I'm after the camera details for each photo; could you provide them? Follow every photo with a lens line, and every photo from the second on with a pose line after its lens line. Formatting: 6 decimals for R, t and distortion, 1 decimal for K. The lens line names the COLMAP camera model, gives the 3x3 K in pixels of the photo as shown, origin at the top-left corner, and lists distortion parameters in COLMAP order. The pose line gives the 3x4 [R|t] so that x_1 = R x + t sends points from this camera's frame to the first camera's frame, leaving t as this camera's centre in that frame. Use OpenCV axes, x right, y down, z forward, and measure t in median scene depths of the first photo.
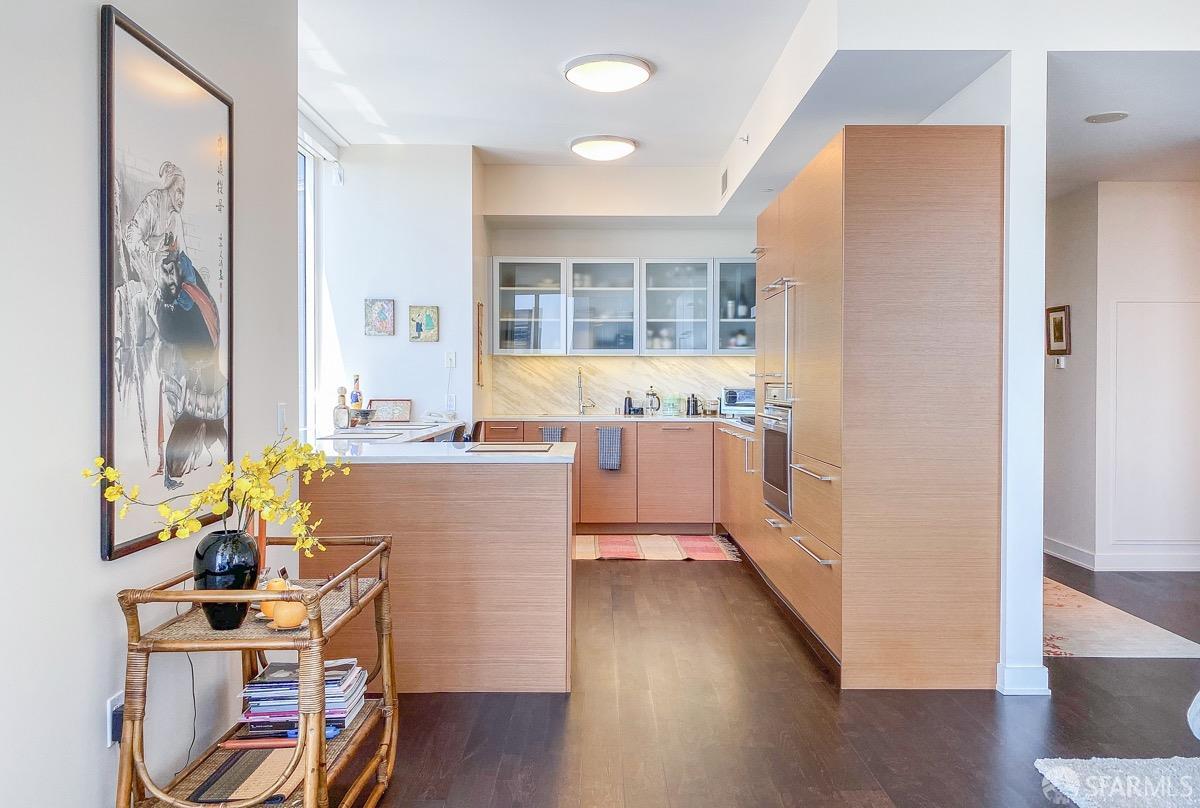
lens RADIAL K [[910.6, 0, 600.0], [0, 910.6, 404.0], [0, 0, 1]] dist [0.001008, -0.000319]
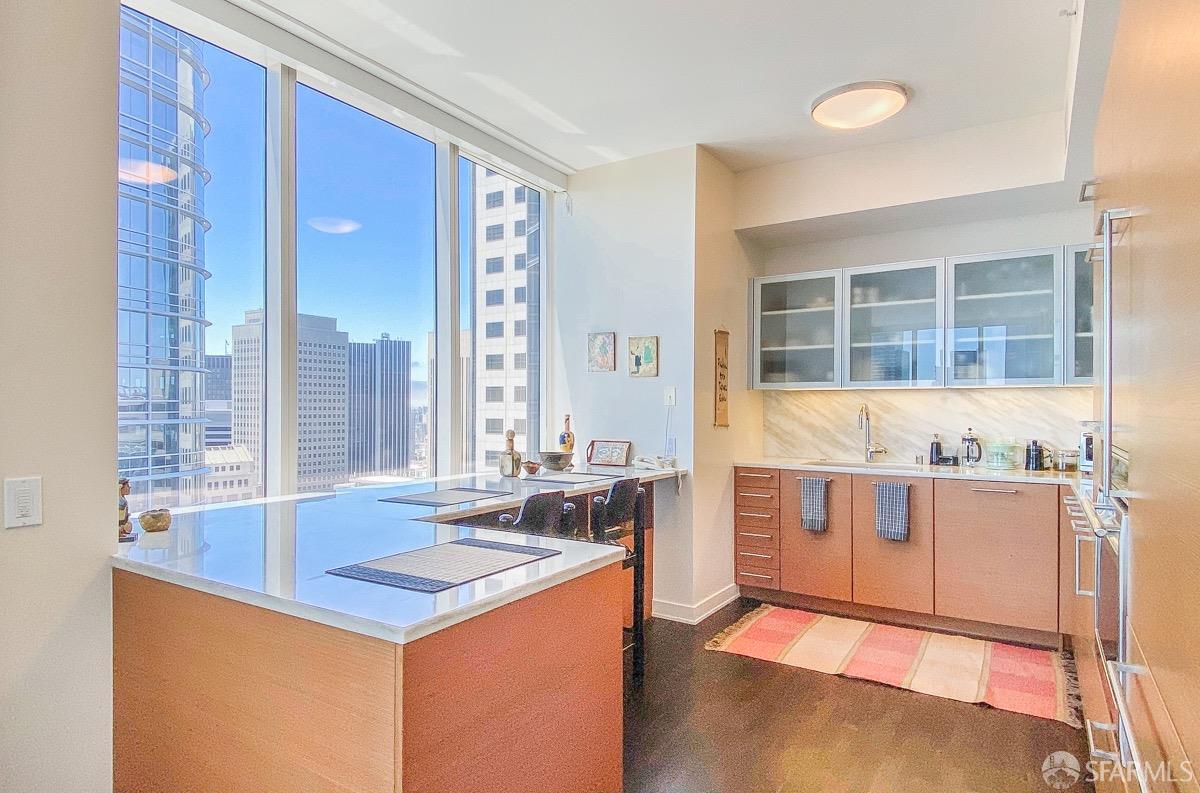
lens RADIAL K [[686.6, 0, 572.6], [0, 686.6, 408.0], [0, 0, 1]] dist [-0.003229, -0.001702]
pose [[0.827040, 0.001369, -0.562141, 0.107306], [-0.013278, 0.999766, -0.017100, -0.023057], [0.561986, 0.021606, 0.826865, 0.359911]]
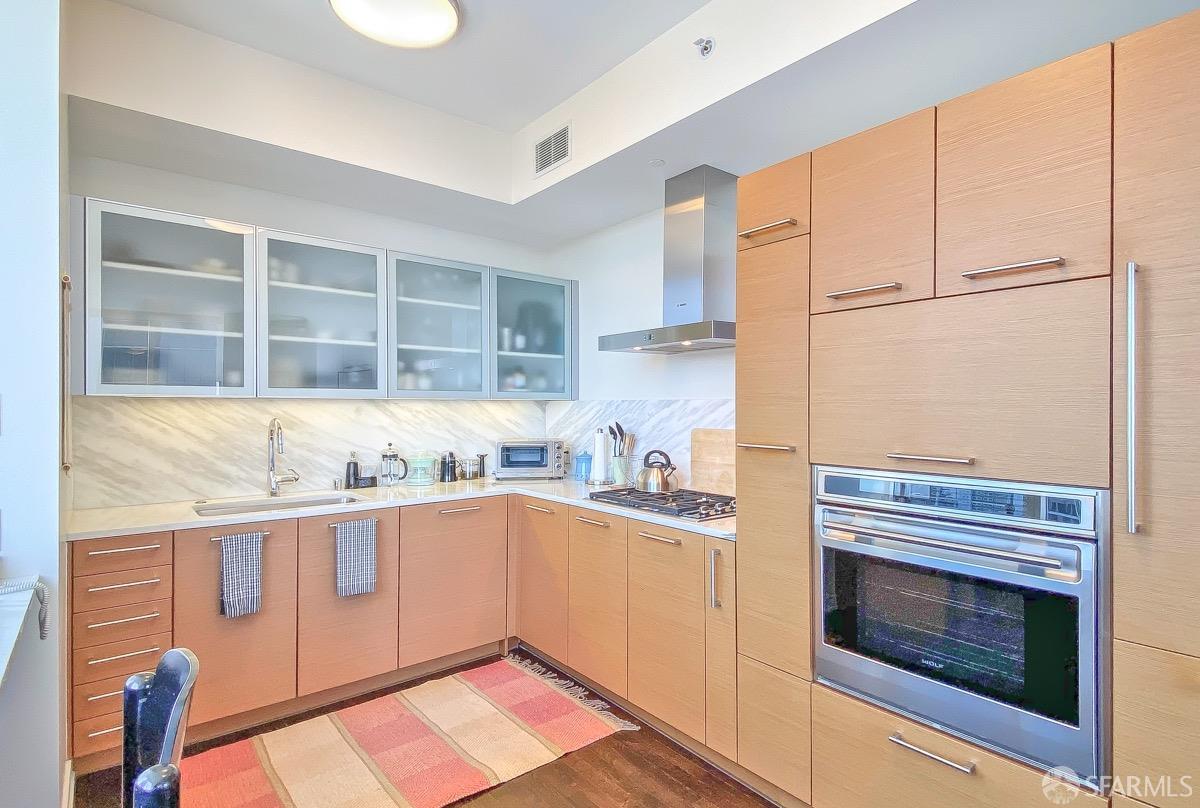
lens RADIAL K [[605.5, 0, 614.8], [0, 605.5, 407.4], [0, 0, 1]] dist [0.055168, -0.049472]
pose [[0.768198, -0.001800, 0.640210, -0.109634], [0.013497, 0.999819, -0.013384, -0.039562], [-0.640070, 0.018922, 0.768084, 0.561030]]
